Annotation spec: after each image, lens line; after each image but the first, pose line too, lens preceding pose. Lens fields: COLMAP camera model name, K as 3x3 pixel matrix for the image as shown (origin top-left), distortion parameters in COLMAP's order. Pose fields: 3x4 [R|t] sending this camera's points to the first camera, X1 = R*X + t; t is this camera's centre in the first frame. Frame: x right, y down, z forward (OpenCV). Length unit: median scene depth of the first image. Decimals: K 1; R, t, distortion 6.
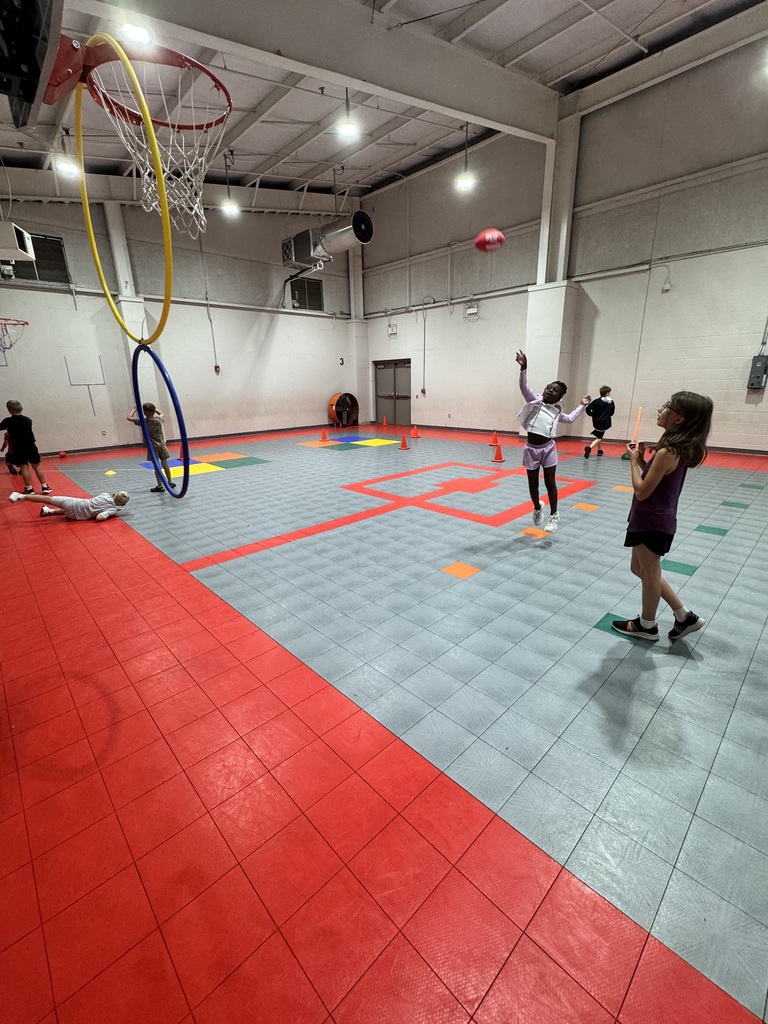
lens RADIAL K [[422.9, 0, 382.8], [0, 422.9, 516.5], [0, 0, 1]] dist [-0.011783, -0.000169]
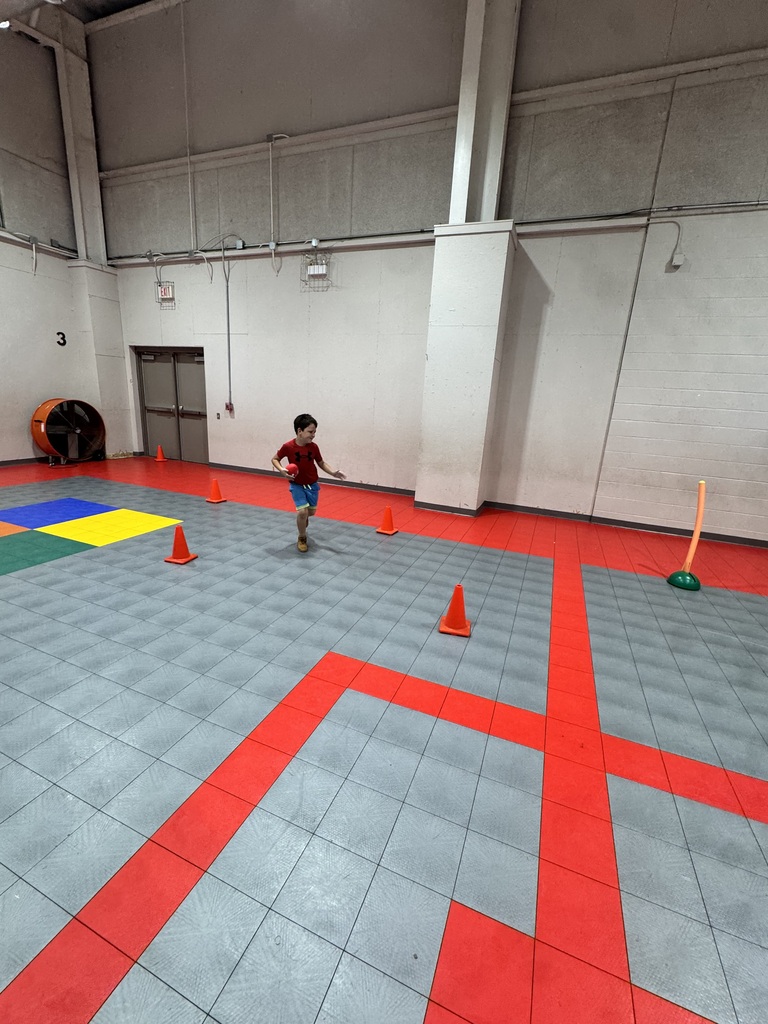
lens RADIAL K [[422.9, 0, 382.8], [0, 422.9, 516.5], [0, 0, 1]] dist [-0.011783, -0.000169]
pose [[0.905930, -0.039453, 0.421585, 0.037649], [0.052158, 0.998465, -0.018643, -0.128096], [-0.420203, 0.038878, 0.906597, 0.404449]]
